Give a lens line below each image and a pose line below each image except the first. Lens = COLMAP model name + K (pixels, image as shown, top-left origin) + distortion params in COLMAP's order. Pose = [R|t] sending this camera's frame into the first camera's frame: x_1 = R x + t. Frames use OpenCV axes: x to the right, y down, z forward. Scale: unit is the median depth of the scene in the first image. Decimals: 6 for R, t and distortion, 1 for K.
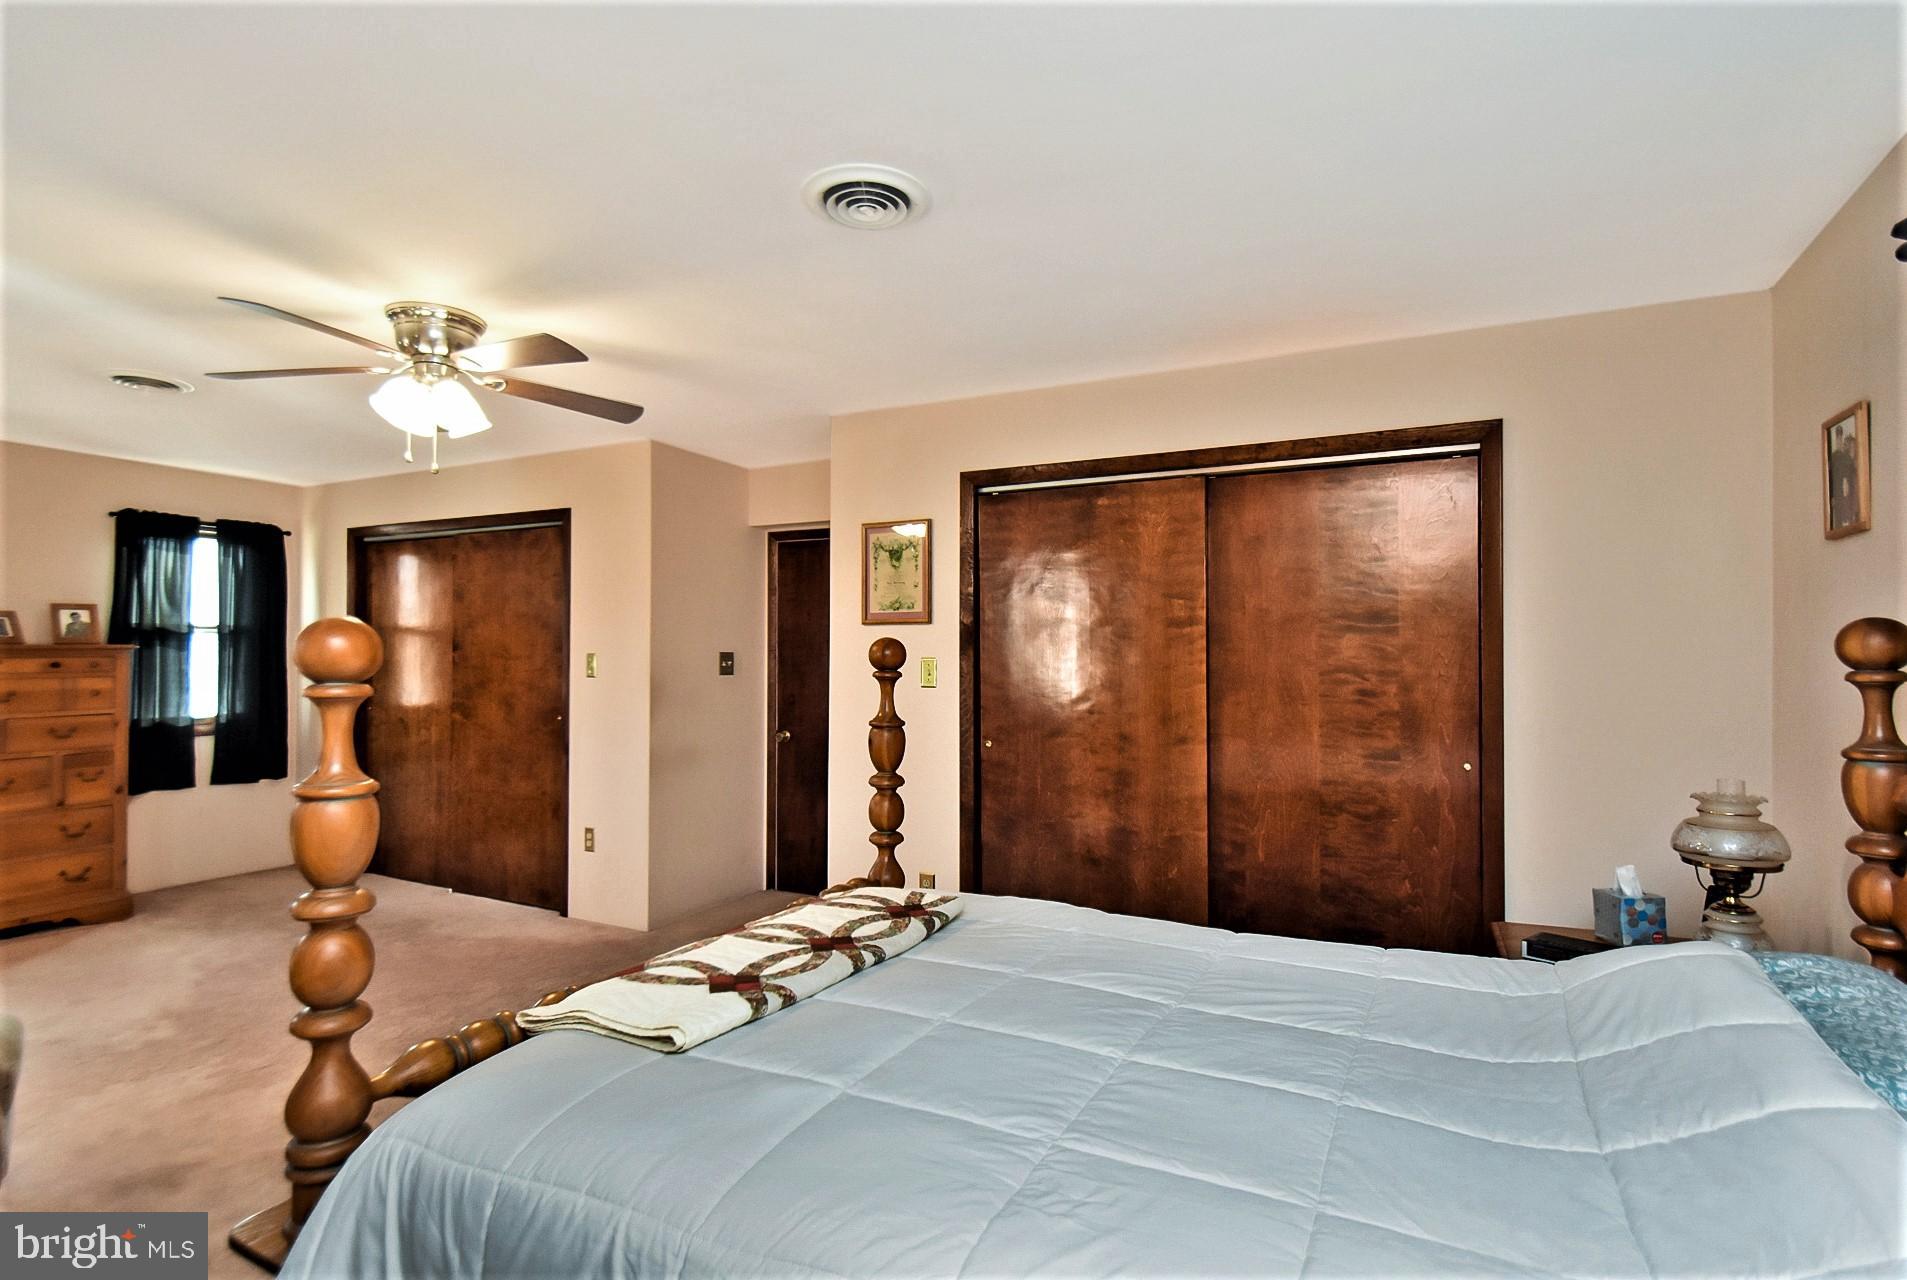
lens RADIAL K [[914.4, 0, 940.8], [0, 914.4, 636.0], [0, 0, 1]] dist [0.006003, -0.007462]
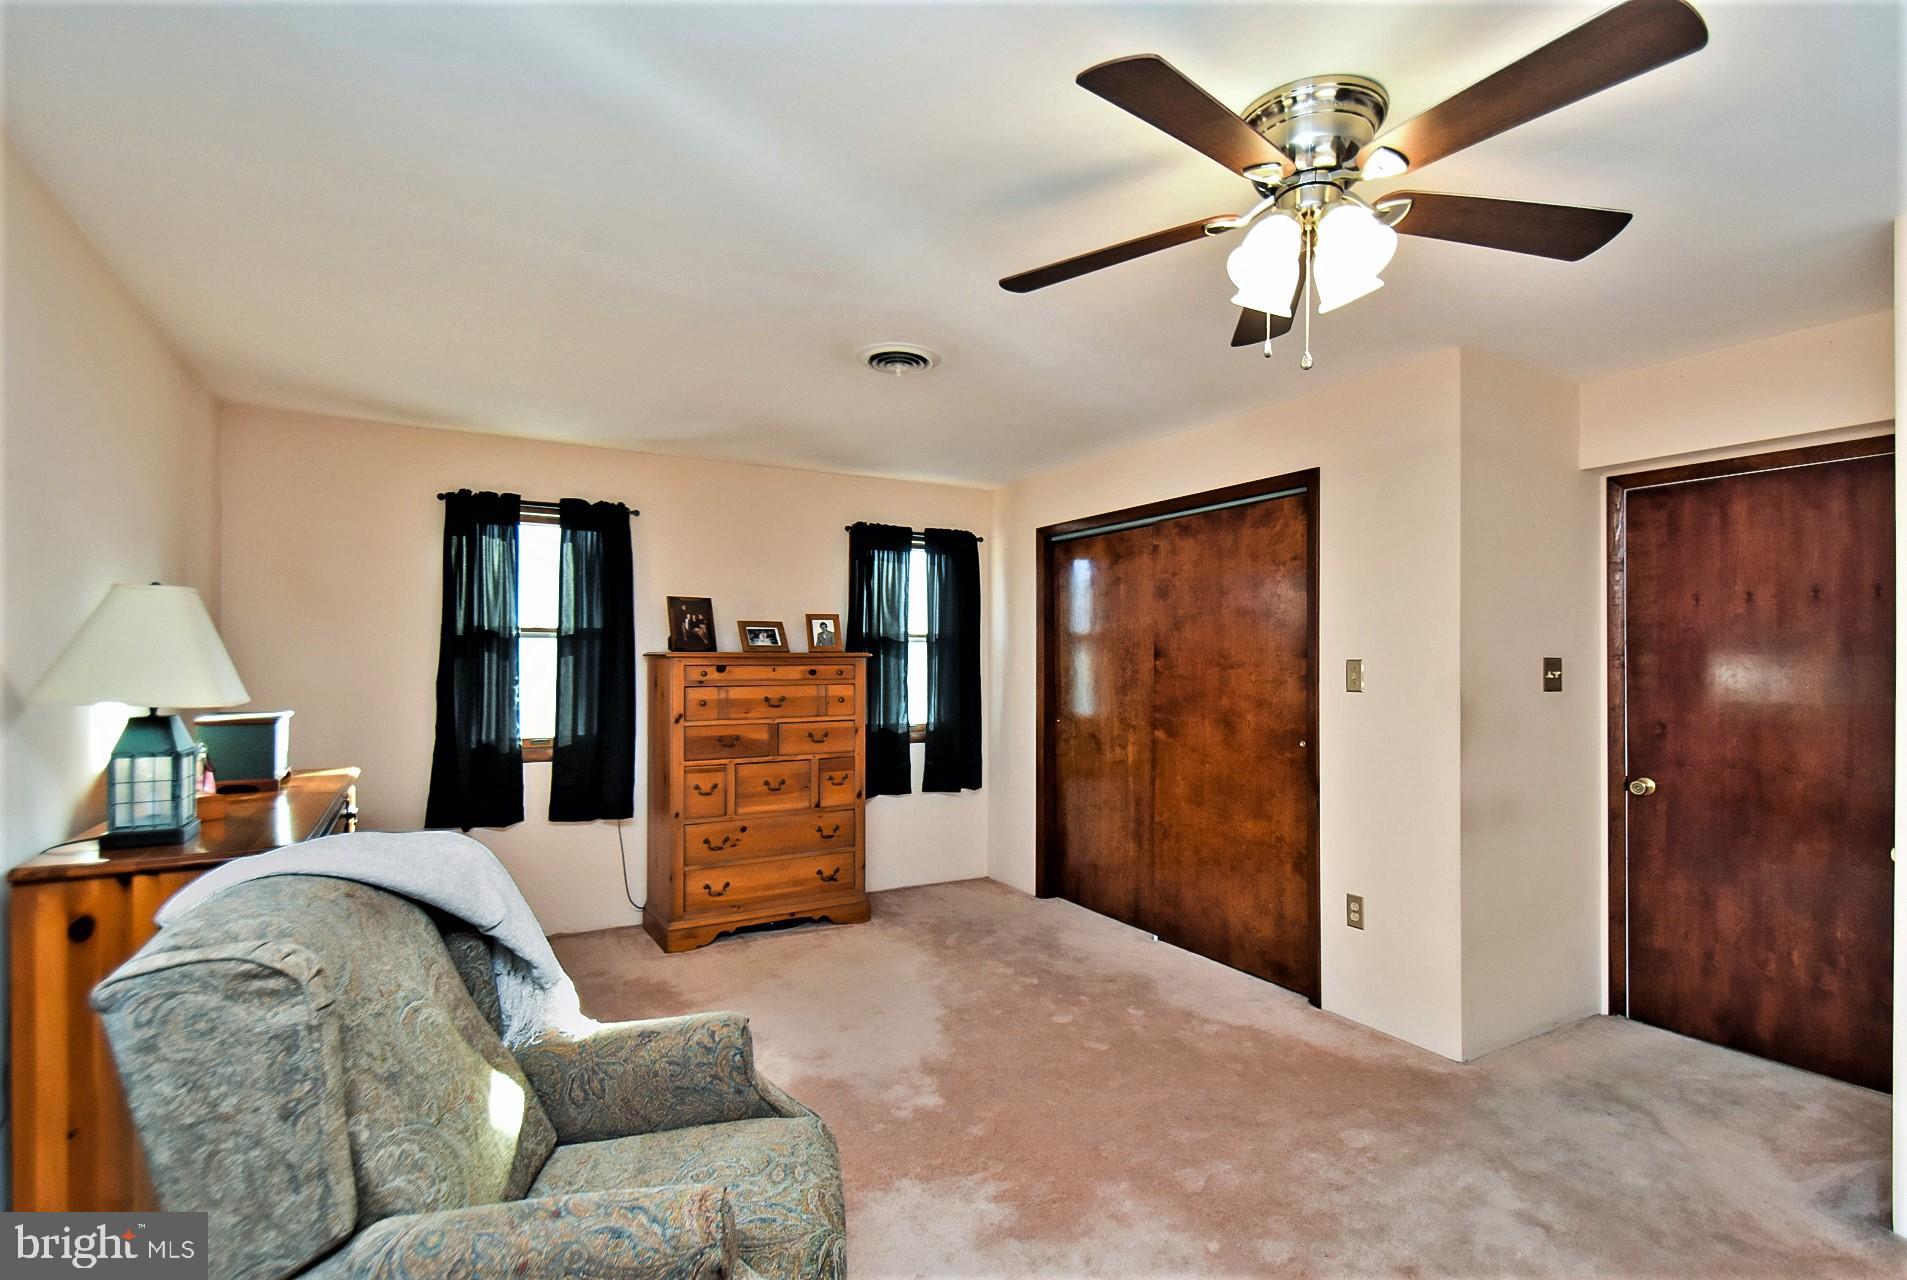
lens RADIAL K [[914.4, 0, 956.0], [0, 914.4, 654.0], [0, 0, 1]] dist [0.006003, -0.007462]
pose [[0.835141, -0.006575, -0.549996, -0.229166], [0.009538, 0.999951, 0.002529, 0.008938], [0.549953, -0.007358, 0.835163, 0.193073]]
